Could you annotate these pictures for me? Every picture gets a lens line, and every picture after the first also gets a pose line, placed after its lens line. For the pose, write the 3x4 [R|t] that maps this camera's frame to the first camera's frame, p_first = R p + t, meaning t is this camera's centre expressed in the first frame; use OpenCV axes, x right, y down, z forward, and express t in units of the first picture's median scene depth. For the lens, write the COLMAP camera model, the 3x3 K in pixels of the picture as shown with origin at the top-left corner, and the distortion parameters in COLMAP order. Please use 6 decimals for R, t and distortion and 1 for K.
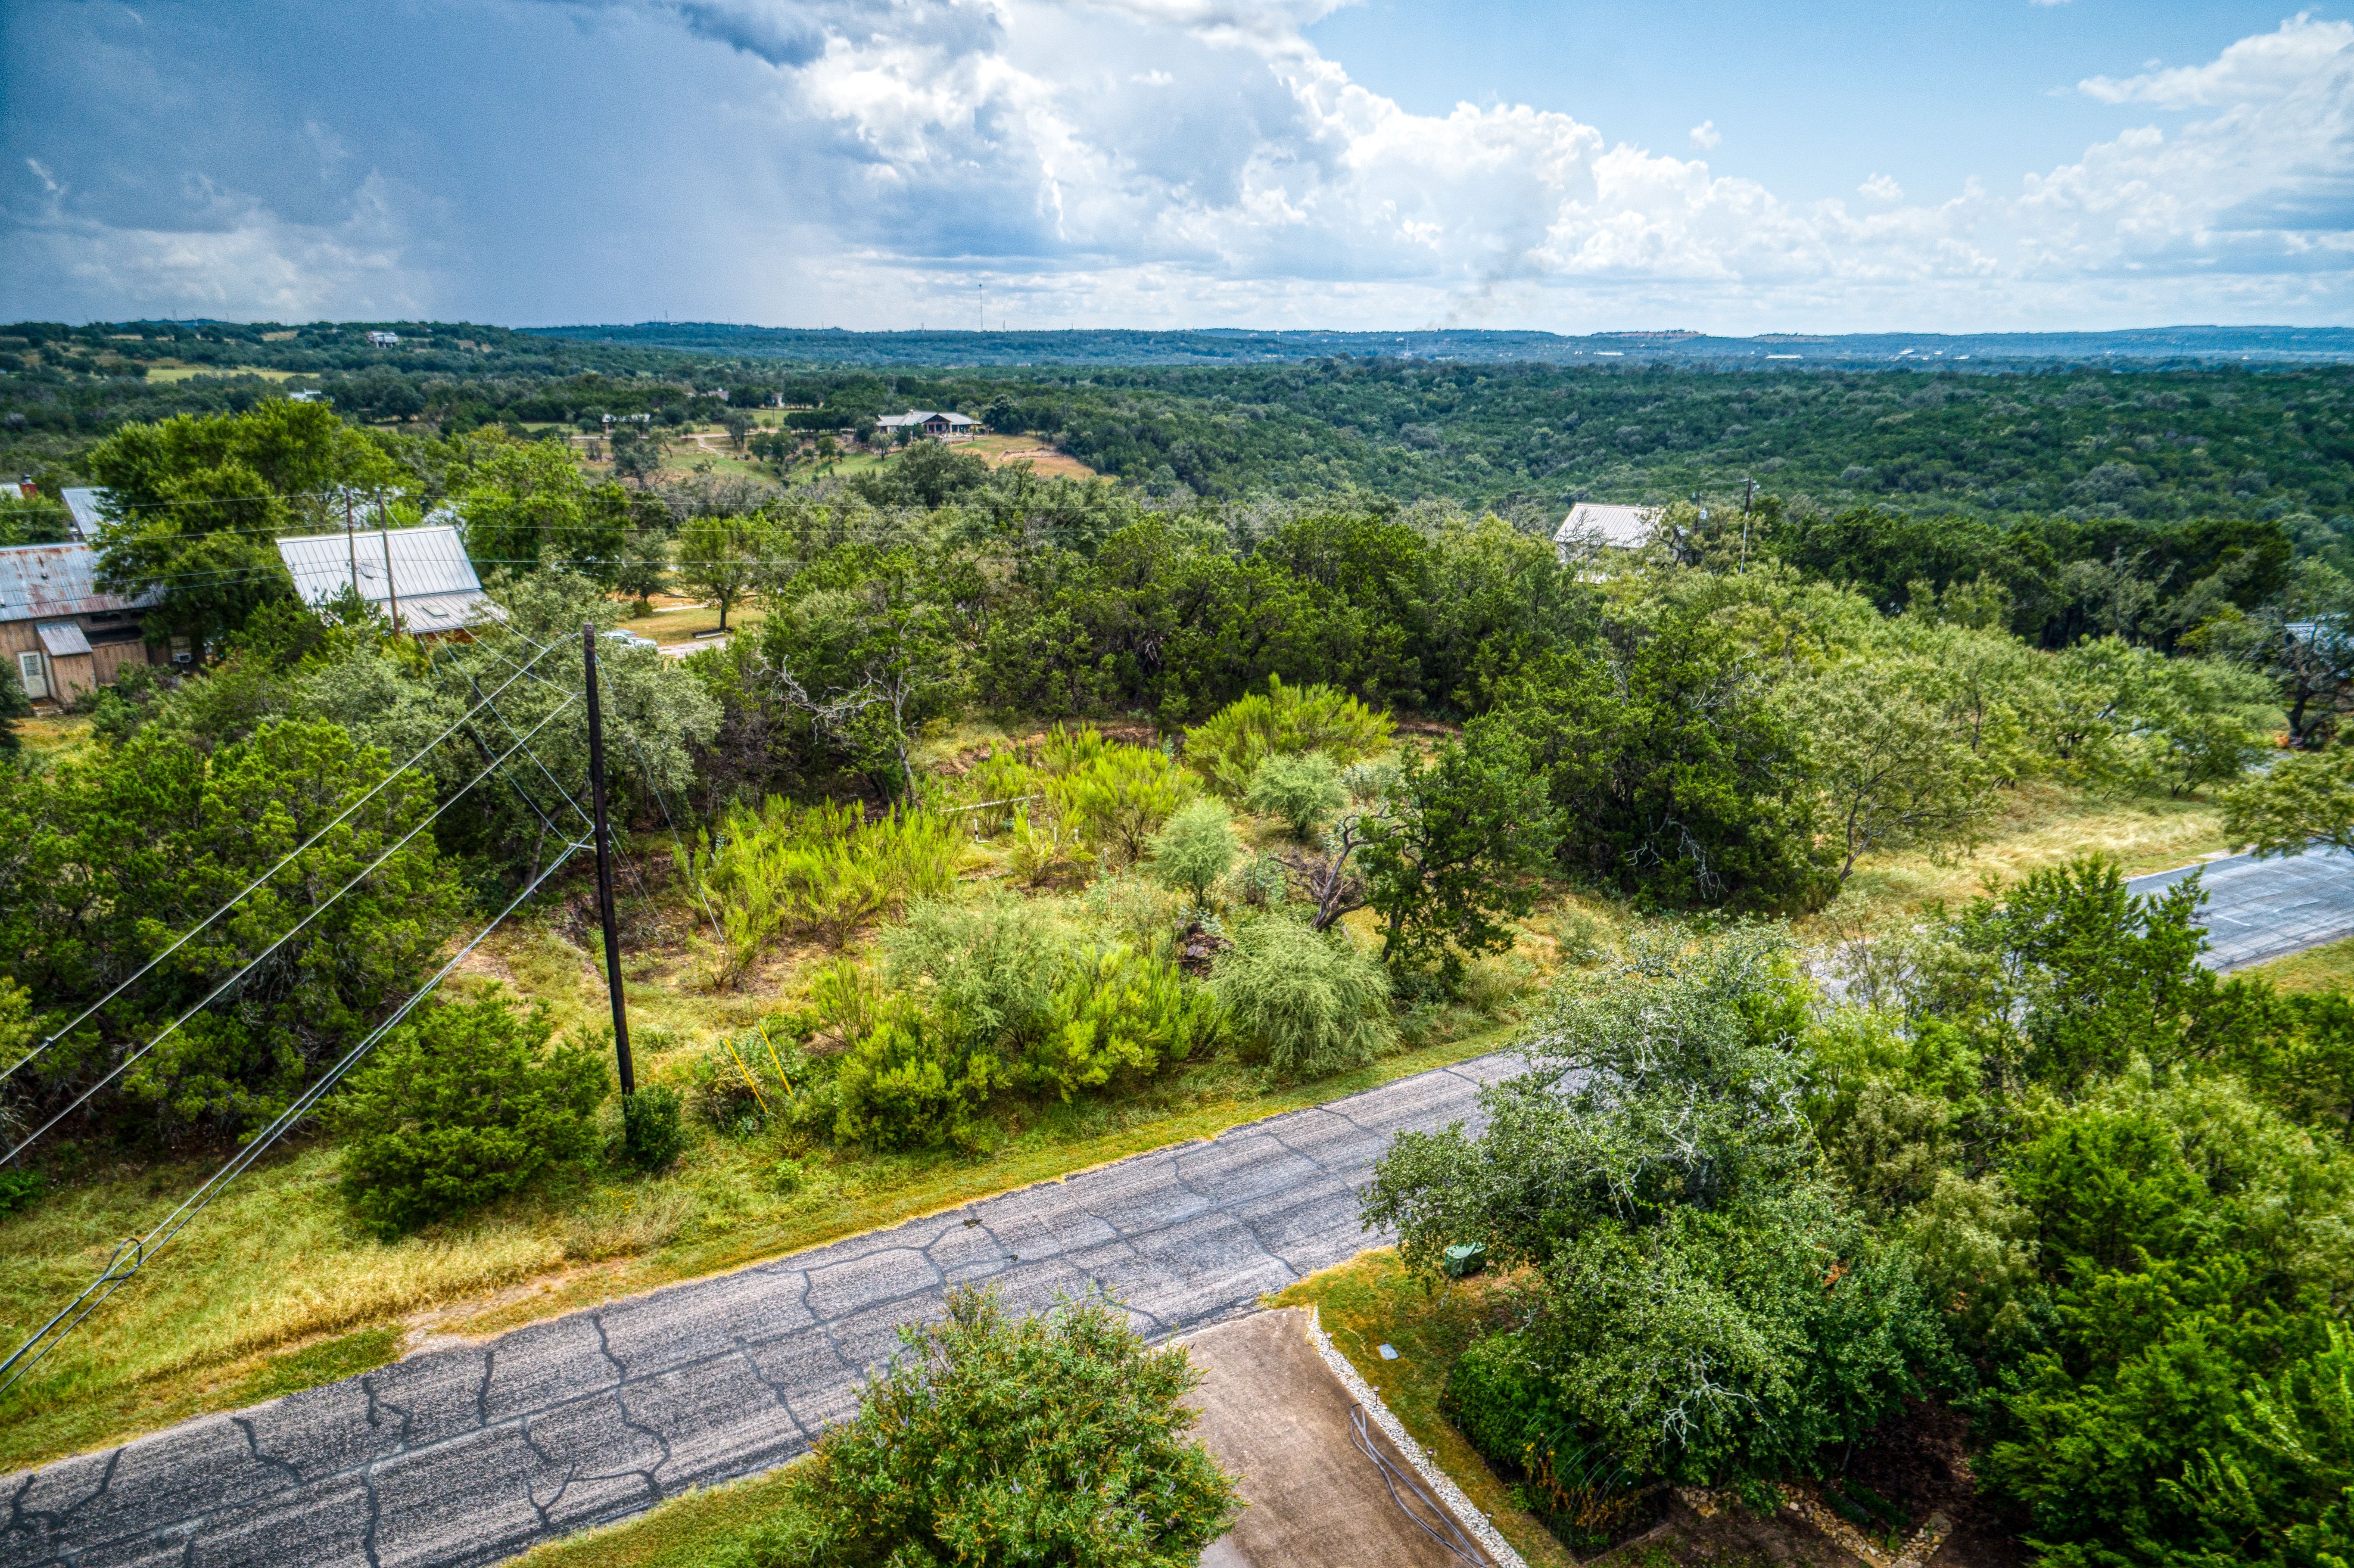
lens RADIAL K [[1581.0, 0, 1177.0], [0, 1581.0, 784.0], [0, 0, 1]] dist [0.001320, 0.003011]
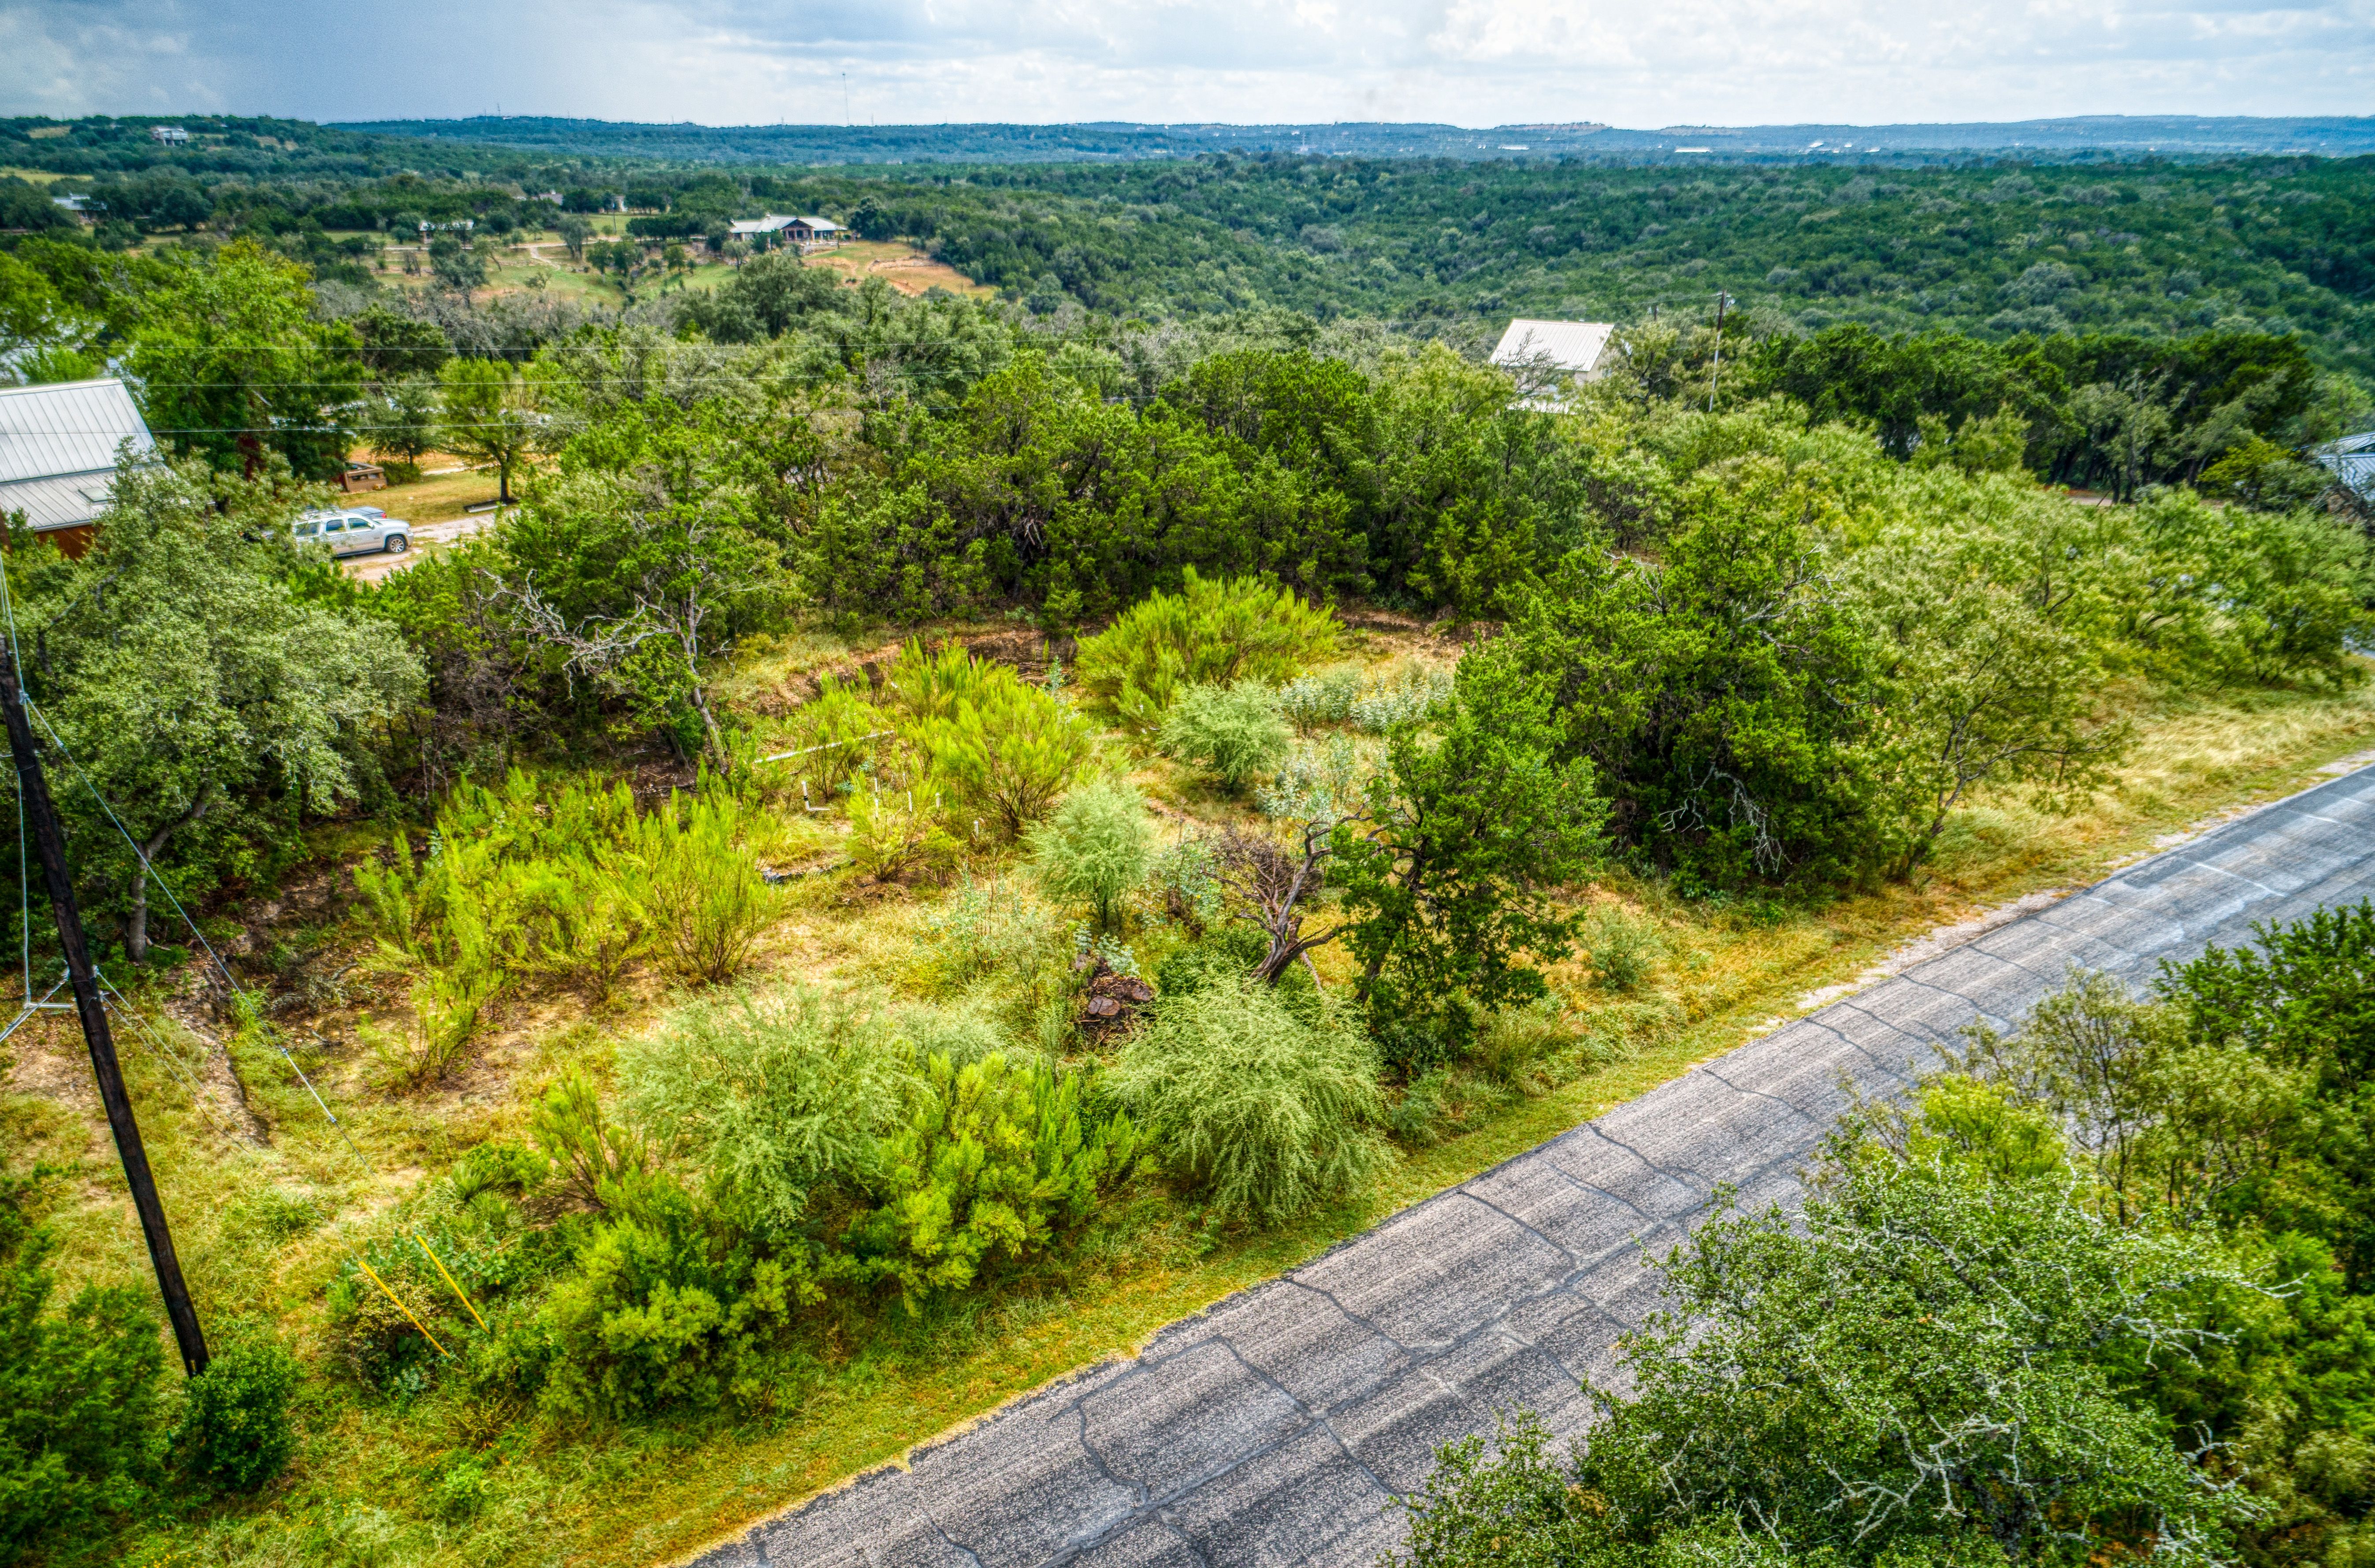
lens RADIAL K [[1620.6, 0, 1187.5], [0, 1620.6, 784.0], [0, 0, 1]] dist [0.000063, 0.005356]
pose [[0.997305, -0.030589, 0.066692, 0.003013], [0.023249, 0.993859, 0.108181, -0.041113], [-0.069591, -0.106339, 0.991892, 0.160946]]
